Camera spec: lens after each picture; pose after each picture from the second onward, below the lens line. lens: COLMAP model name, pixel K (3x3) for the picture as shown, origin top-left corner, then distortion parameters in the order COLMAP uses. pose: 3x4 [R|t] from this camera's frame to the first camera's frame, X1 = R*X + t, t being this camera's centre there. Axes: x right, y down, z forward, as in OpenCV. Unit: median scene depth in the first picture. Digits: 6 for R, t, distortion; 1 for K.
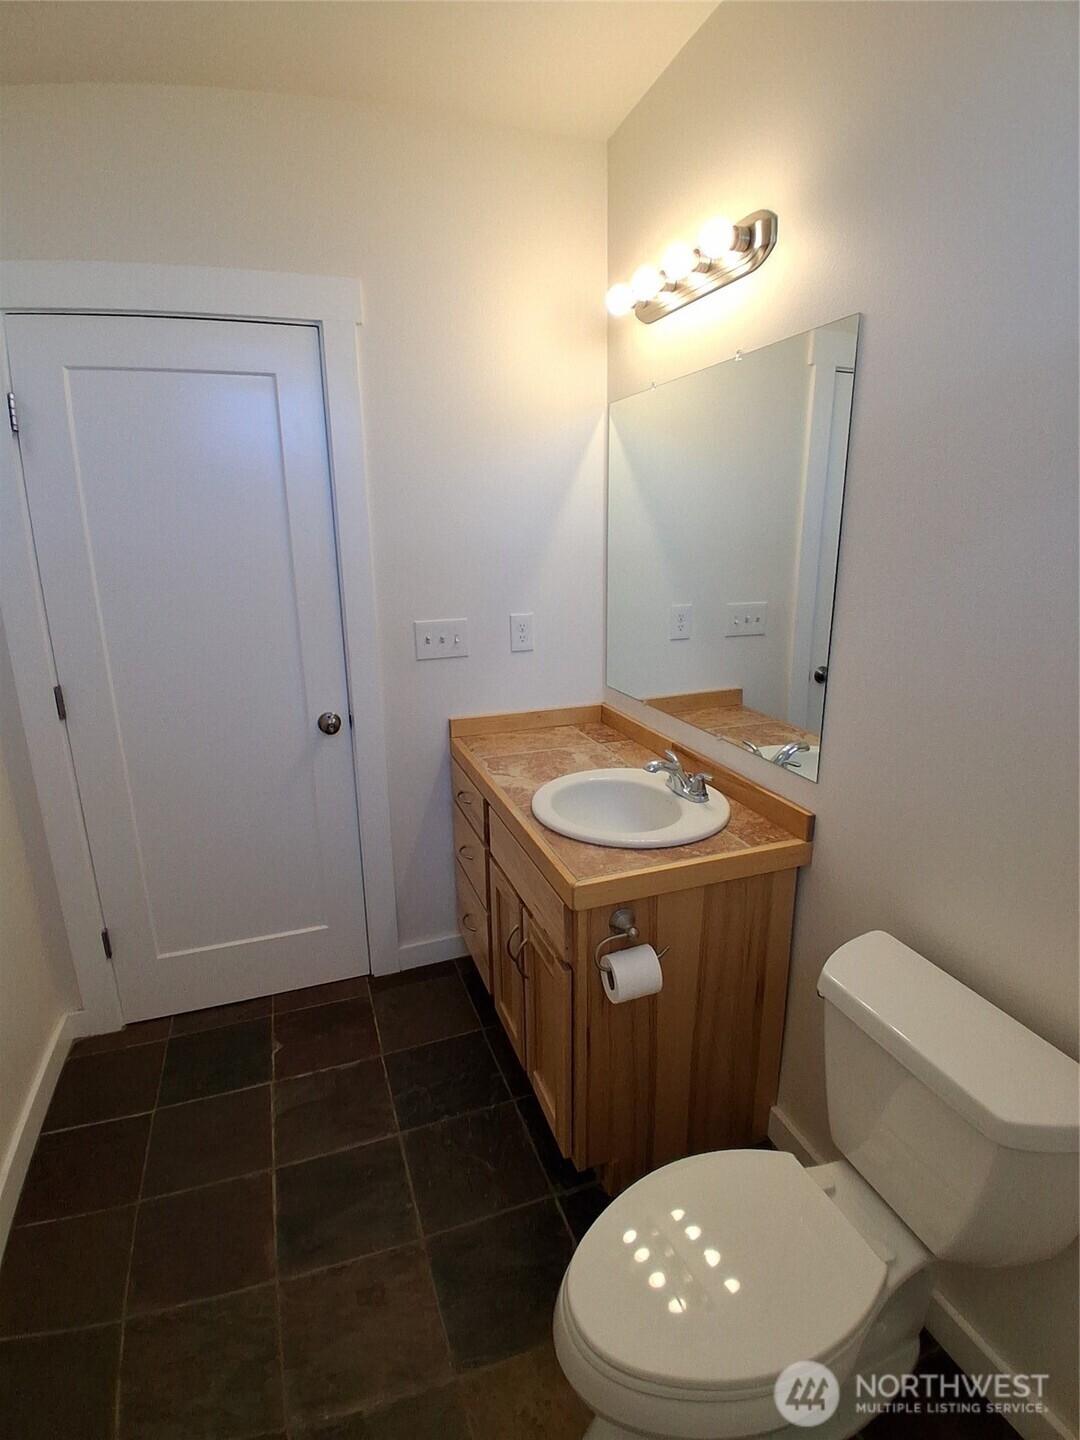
lens RADIAL K [[713.2, 0, 540.0], [0, 713.2, 720.0], [0, 0, 1]] dist [-0.009066, -0.037349]
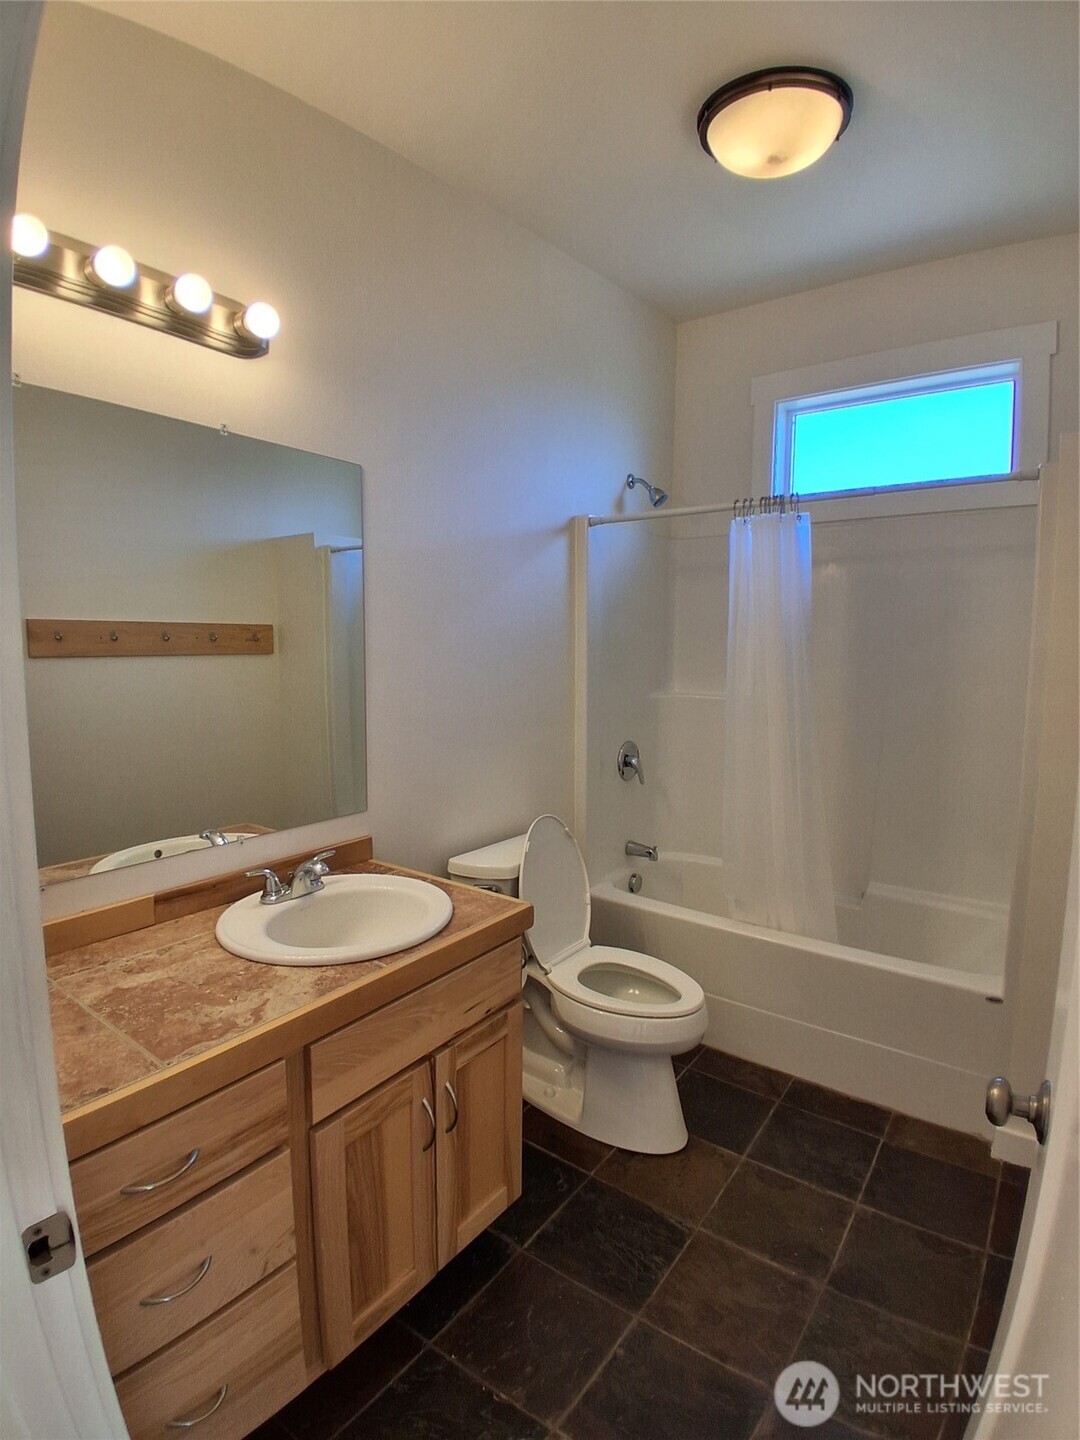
lens RADIAL K [[713.2, 0, 540.0], [0, 713.2, 720.0], [0, 0, 1]] dist [-0.009066, -0.037349]
pose [[-0.563439, -0.086347, 0.821633, -0.665378], [0.211779, 0.946196, 0.244667, -0.251791], [-0.798552, 0.311860, -0.514838, 1.102904]]
